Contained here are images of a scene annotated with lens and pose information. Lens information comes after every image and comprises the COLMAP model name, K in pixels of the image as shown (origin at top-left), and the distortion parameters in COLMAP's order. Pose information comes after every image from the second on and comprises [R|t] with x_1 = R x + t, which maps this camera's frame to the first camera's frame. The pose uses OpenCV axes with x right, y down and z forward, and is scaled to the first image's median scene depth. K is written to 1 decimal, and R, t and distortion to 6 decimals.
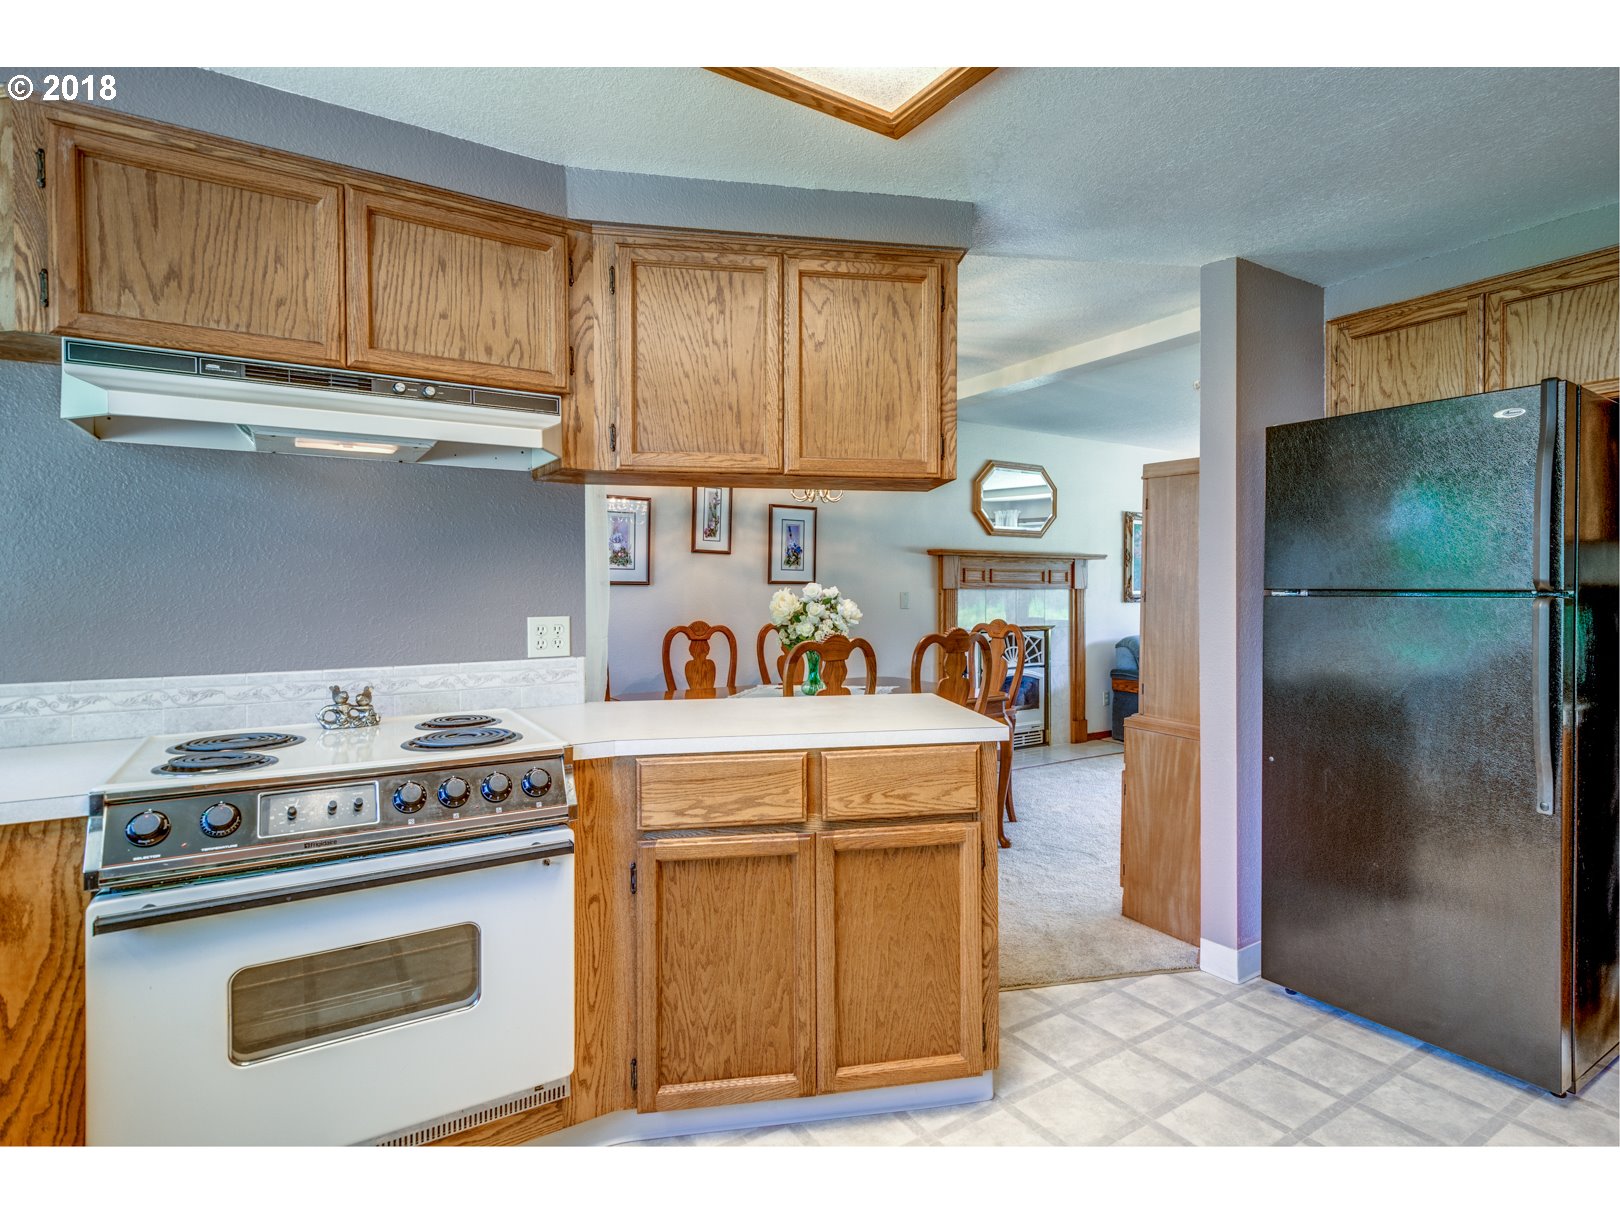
lens RADIAL K [[859.7, 0, 810.0], [0, 859.7, 596.5], [0, 0, 1]] dist [0.015013, -0.000563]
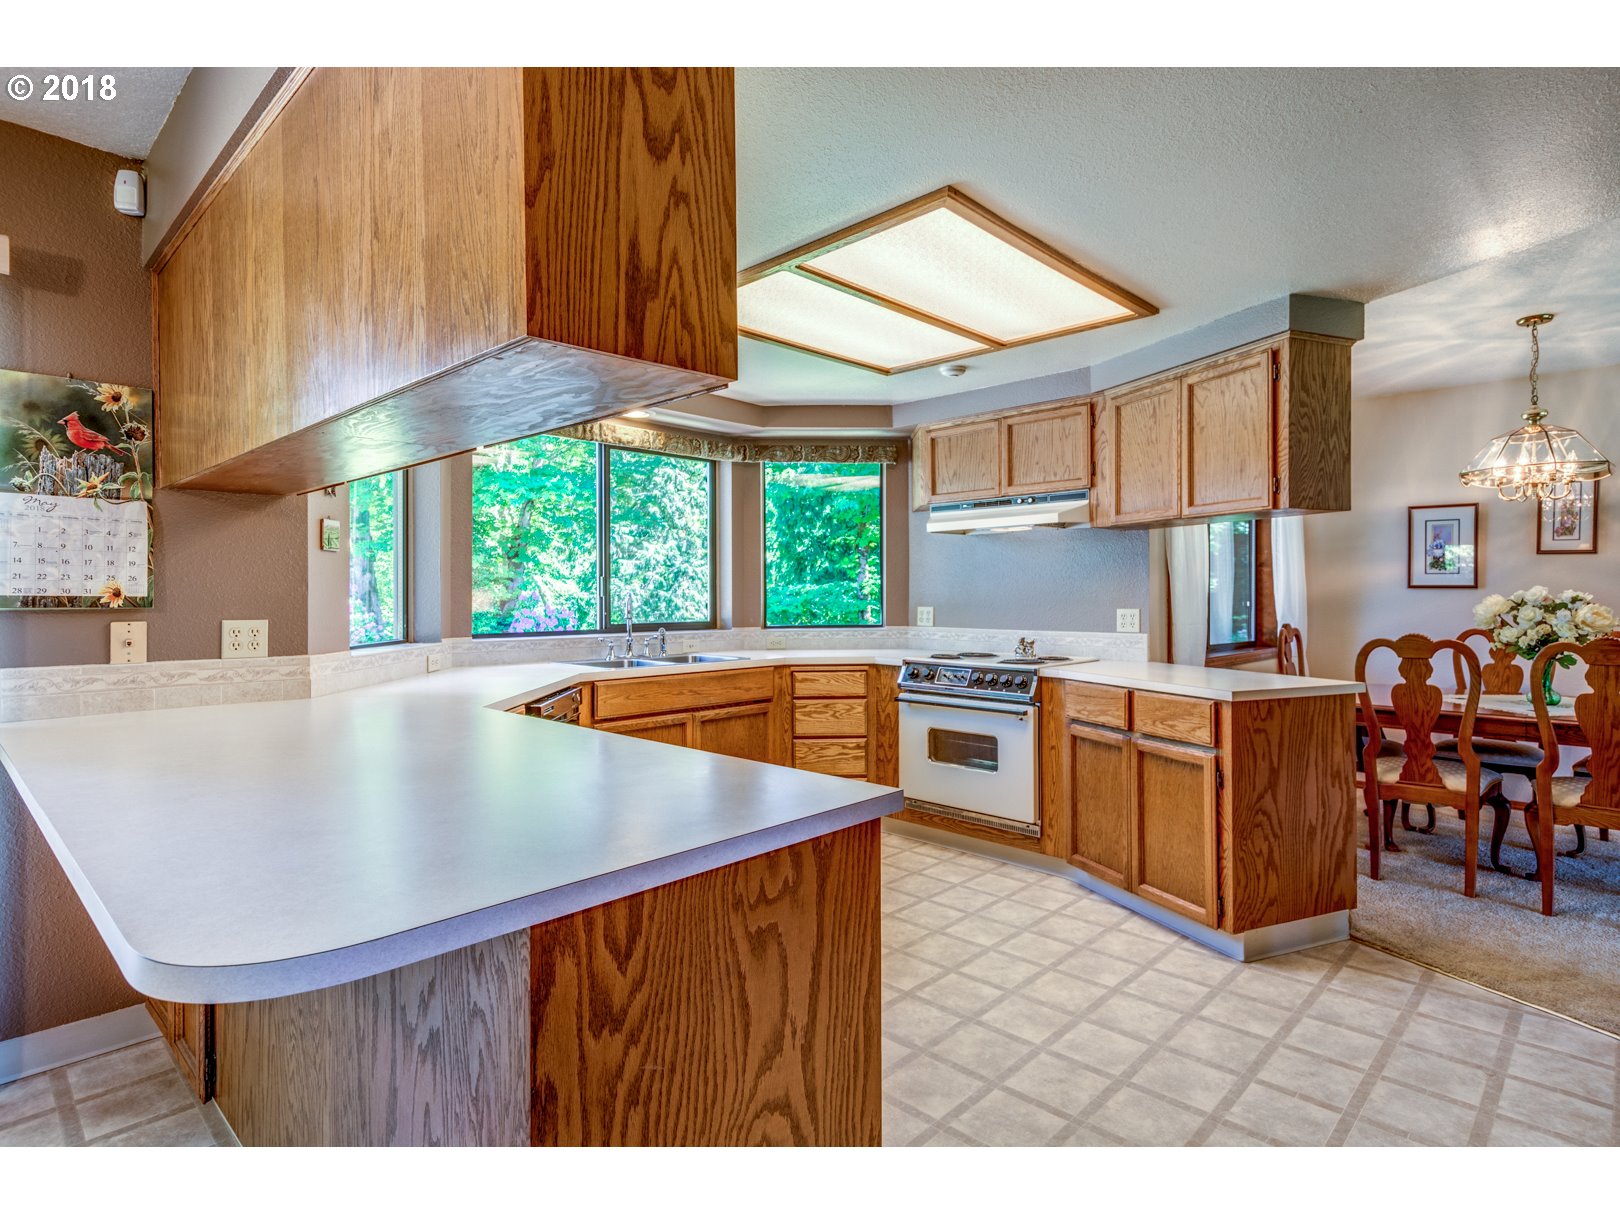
lens RADIAL K [[859.7, 0, 817.5], [0, 859.7, 602.3], [0, 0, 1]] dist [0.015013, -0.000563]
pose [[0.199635, 0.011131, -0.979807, 1.493609], [-0.007657, 0.999923, 0.009800, -0.002241], [0.979840, 0.005546, 0.199704, 0.057506]]
